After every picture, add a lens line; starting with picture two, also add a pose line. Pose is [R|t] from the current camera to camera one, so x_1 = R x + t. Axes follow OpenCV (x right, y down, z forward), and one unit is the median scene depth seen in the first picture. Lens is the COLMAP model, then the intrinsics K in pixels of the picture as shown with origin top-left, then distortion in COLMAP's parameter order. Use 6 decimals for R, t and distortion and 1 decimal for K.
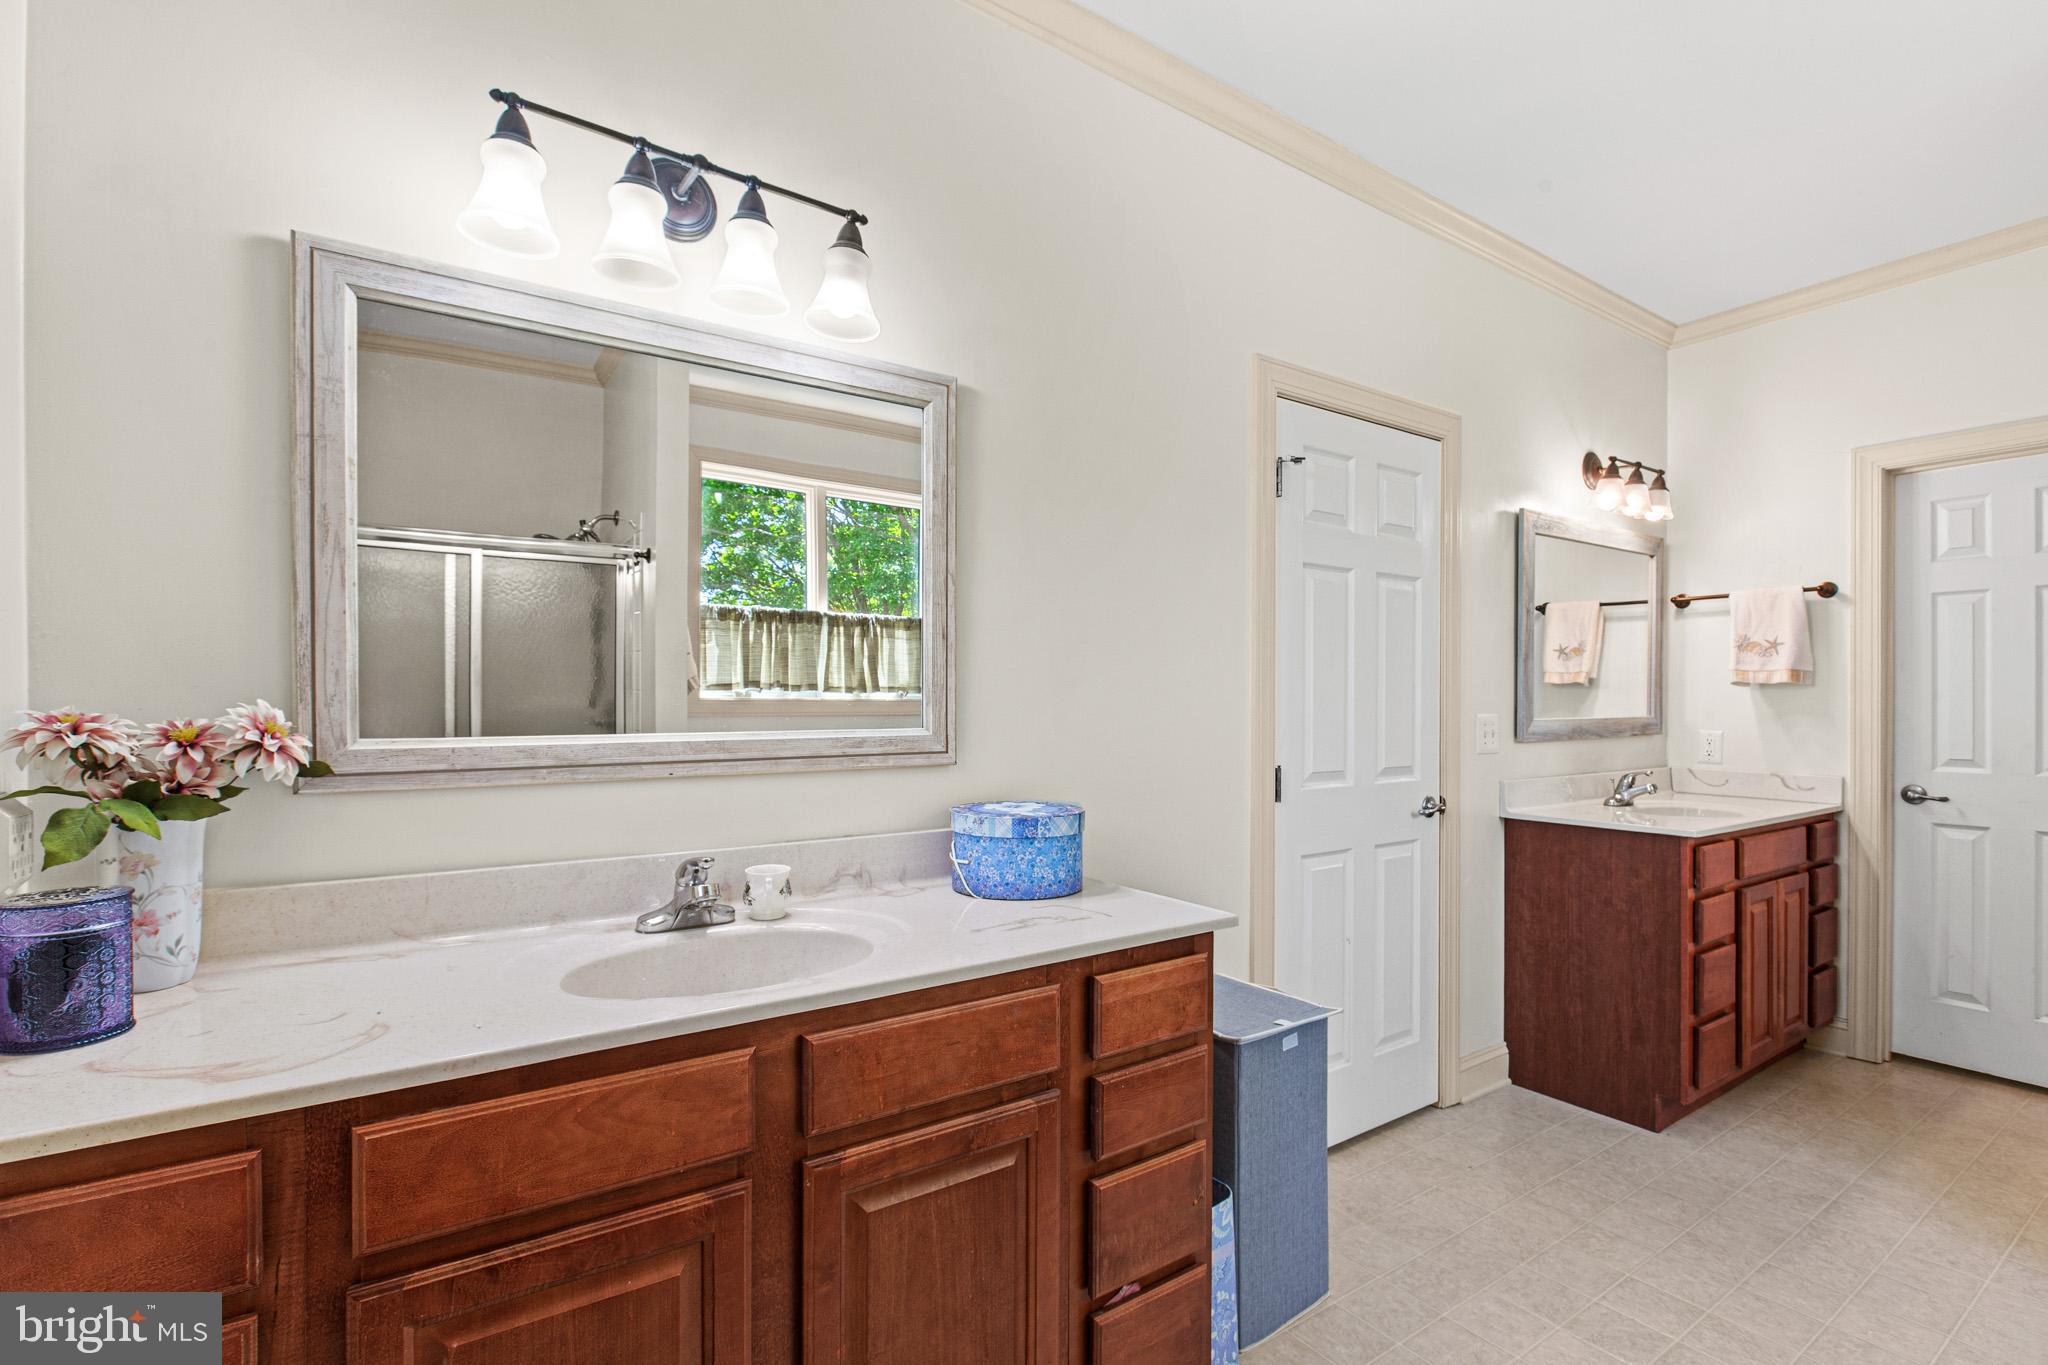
lens RADIAL K [[941.5, 0, 1003.7], [0, 941.5, 702.2], [0, 0, 1]] dist [-0.017167, -0.000188]
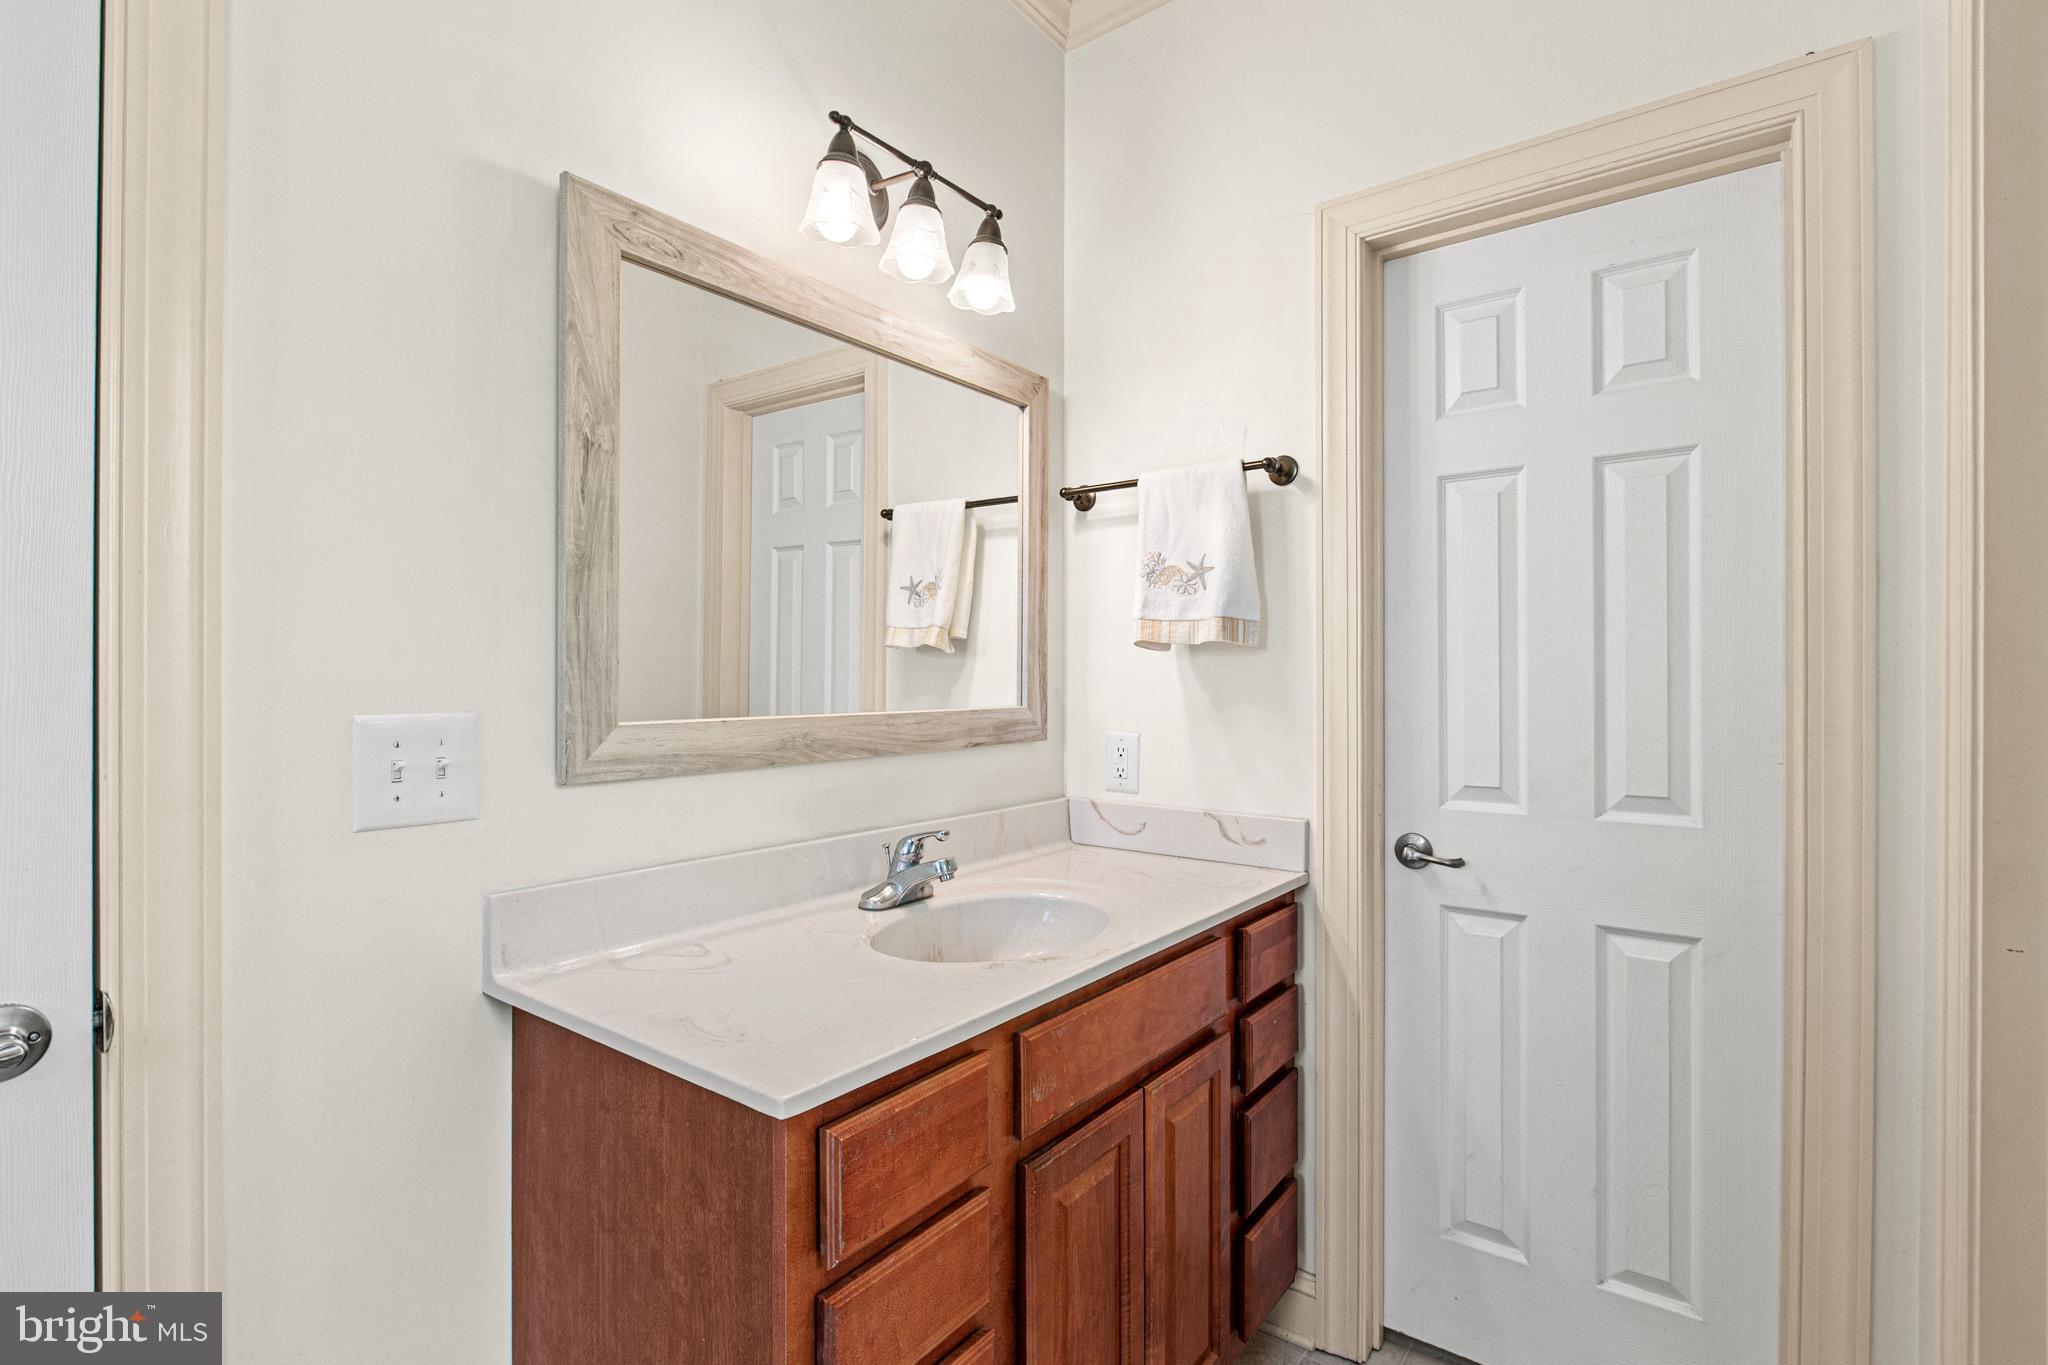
lens RADIAL K [[941.5, 0, 1038.4], [0, 941.5, 674.4], [0, 0, 1]] dist [-0.017167, -0.000188]
pose [[0.938403, 0.001048, 0.345540, 0.574244], [0.001981, 0.999963, -0.008414, 0.001089], [-0.345536, 0.008580, 0.938366, 0.547484]]
